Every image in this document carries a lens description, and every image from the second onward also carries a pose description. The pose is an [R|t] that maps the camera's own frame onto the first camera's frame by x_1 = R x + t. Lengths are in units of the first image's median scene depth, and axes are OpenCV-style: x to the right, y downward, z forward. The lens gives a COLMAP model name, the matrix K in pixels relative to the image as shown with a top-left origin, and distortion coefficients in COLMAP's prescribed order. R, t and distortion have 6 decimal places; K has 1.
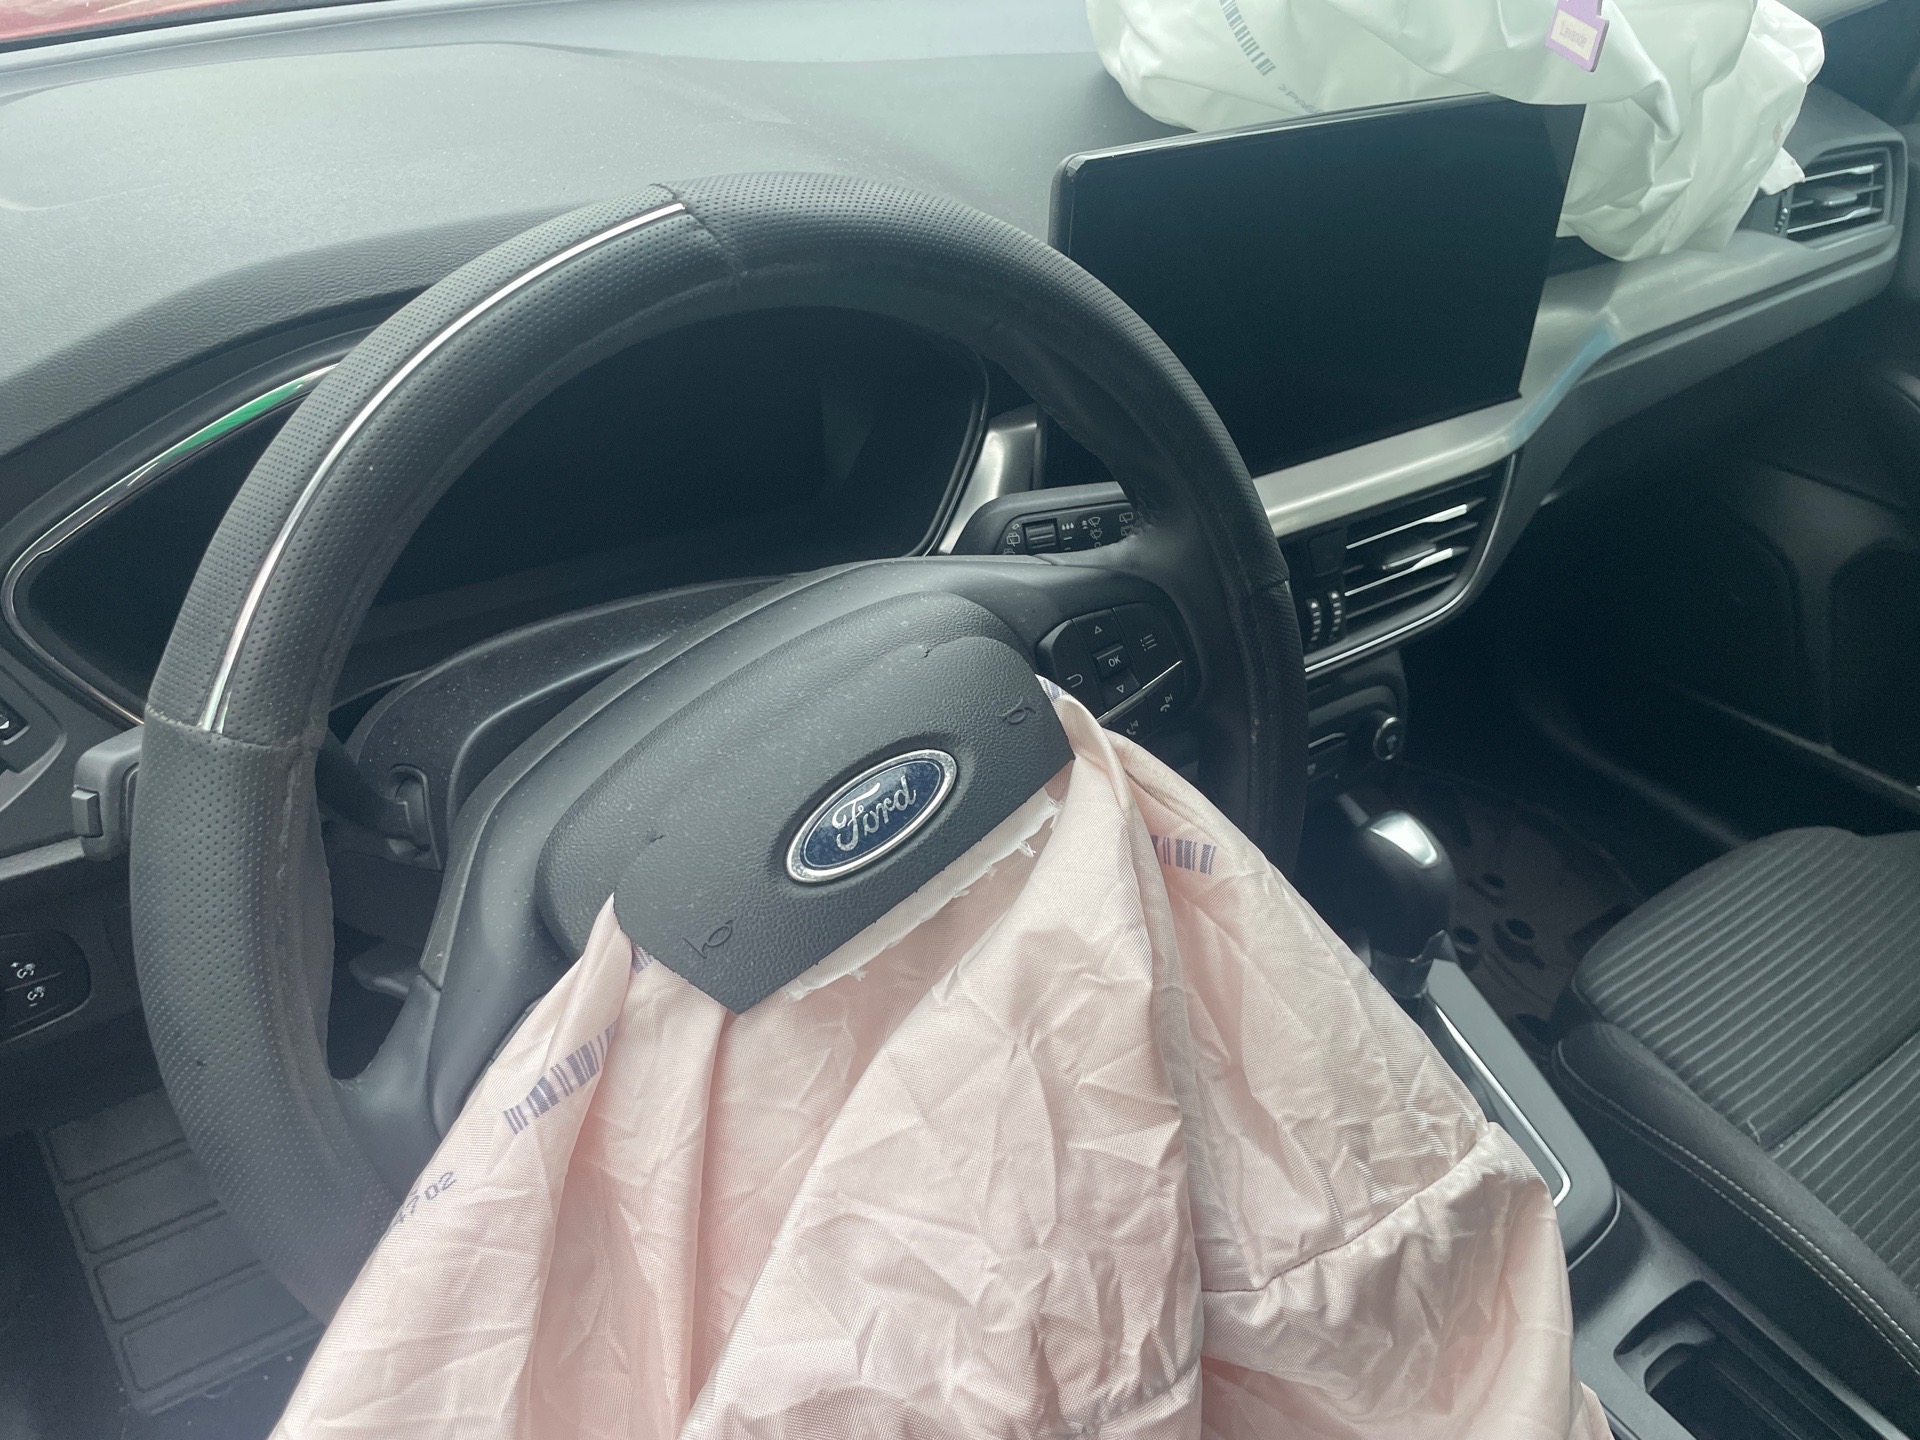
lens RADIAL K [[1450.0, 0, 951.0], [0, 1450.0, 745.2], [0, 0, 1]] dist [0.073615, -0.096481]
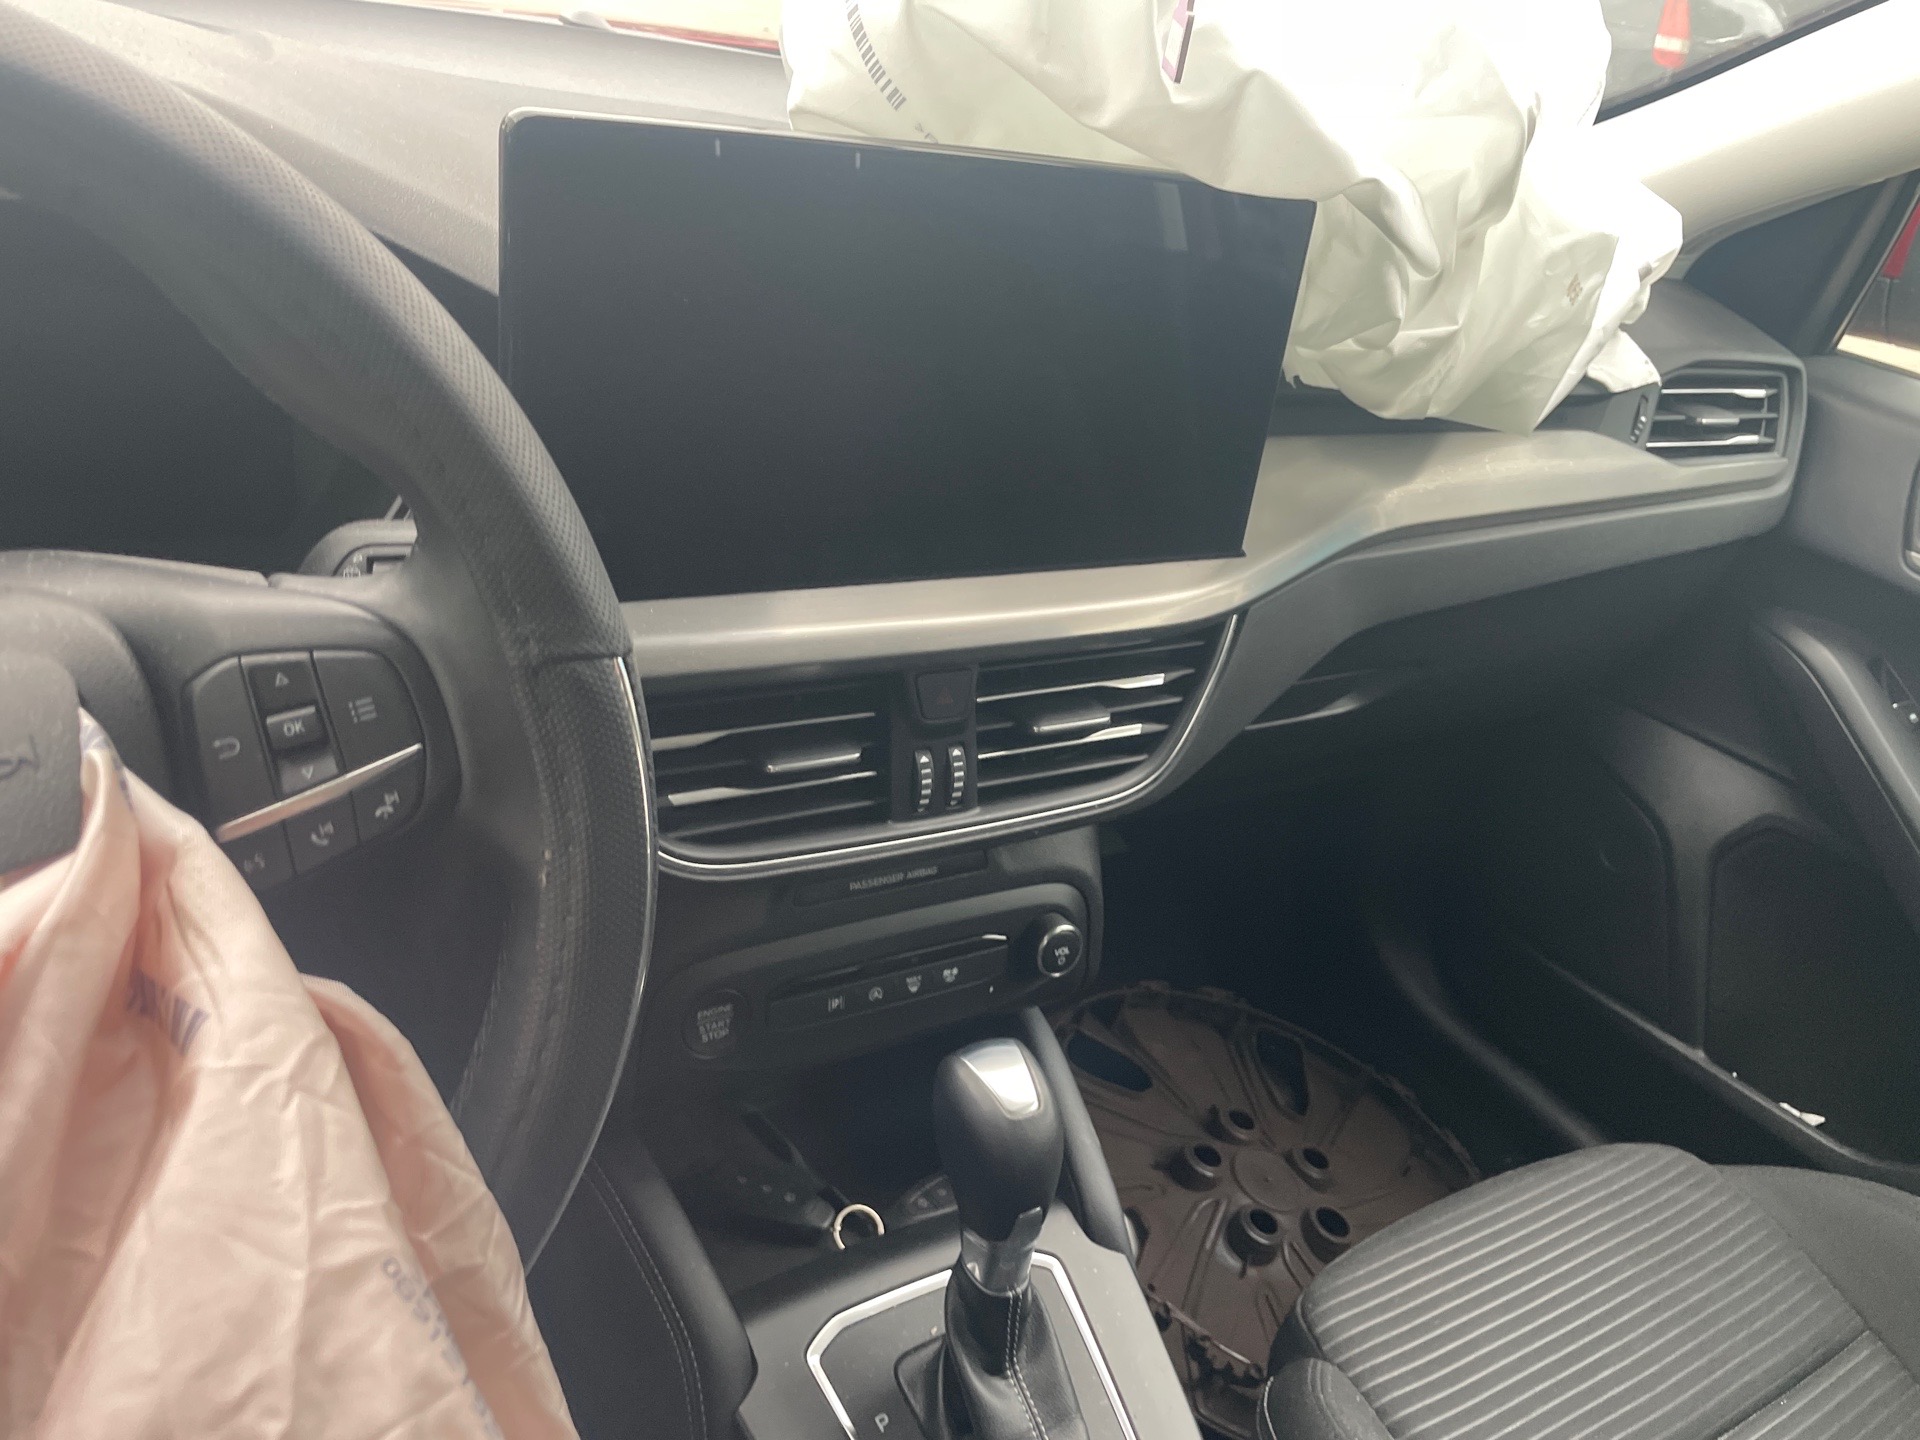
lens RADIAL K [[1450.0, 0, 968.6], [0, 1450.0, 720.8], [0, 0, 1]] dist [0.073615, -0.096481]
pose [[0.991029, 0.131176, -0.025594, 0.320942], [-0.133556, 0.979164, -0.152975, 0.000797], [0.004994, 0.155021, 0.987899, 0.240594]]
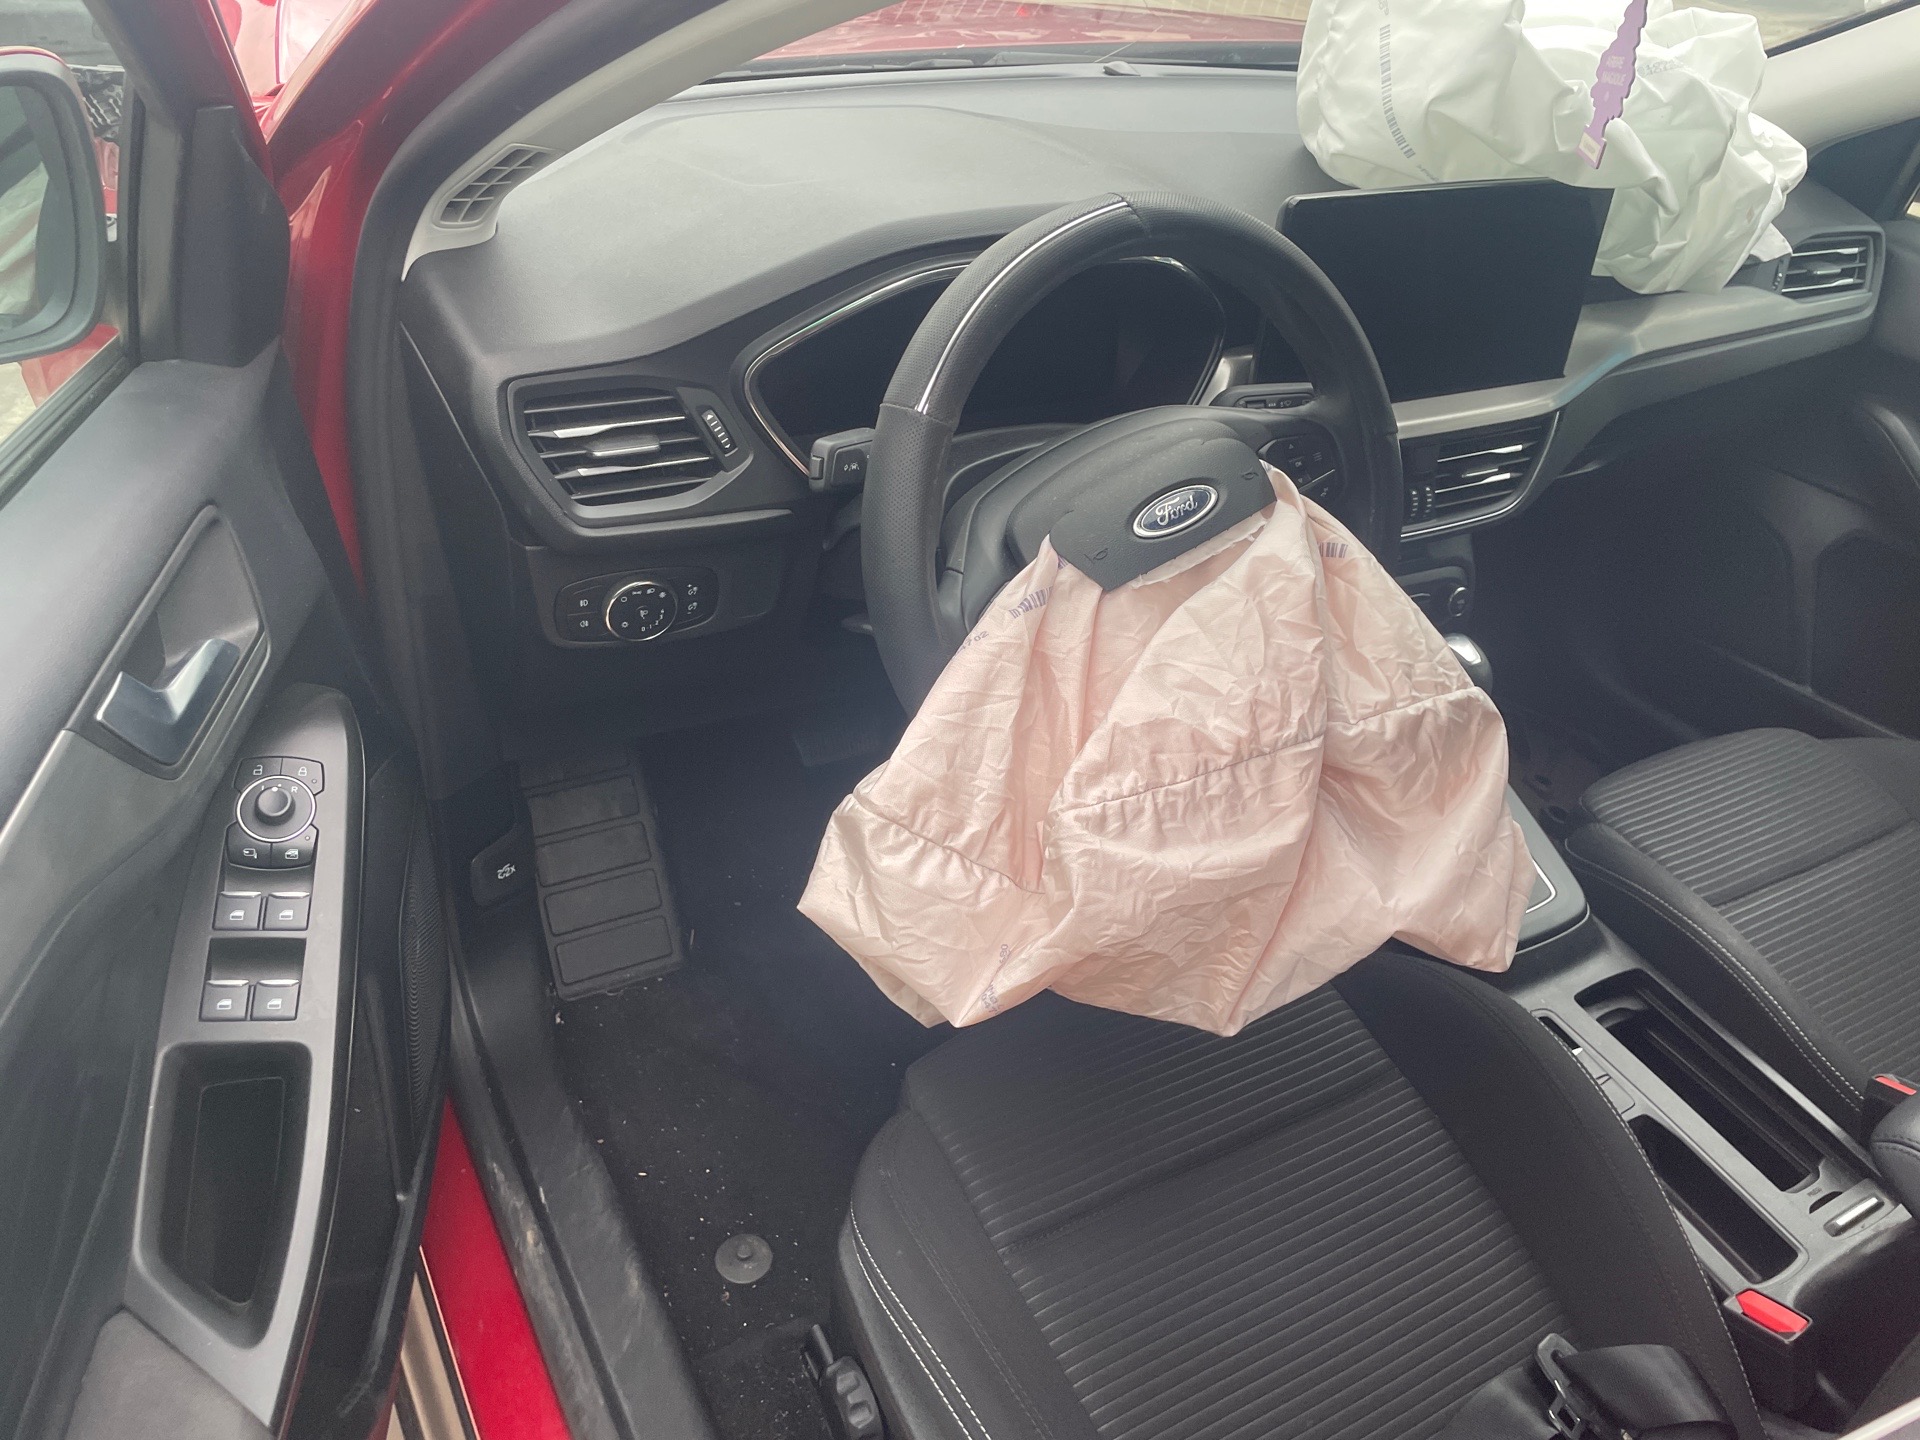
lens RADIAL K [[1450.0, 0, 961.1], [0, 1450.0, 725.5], [0, 0, 1]] dist [0.073615, -0.096481]
pose [[0.994062, 0.089112, -0.062448, -0.123871], [-0.091560, 0.995093, -0.037502, 0.280700], [0.058799, 0.042997, 0.997343, -0.634958]]
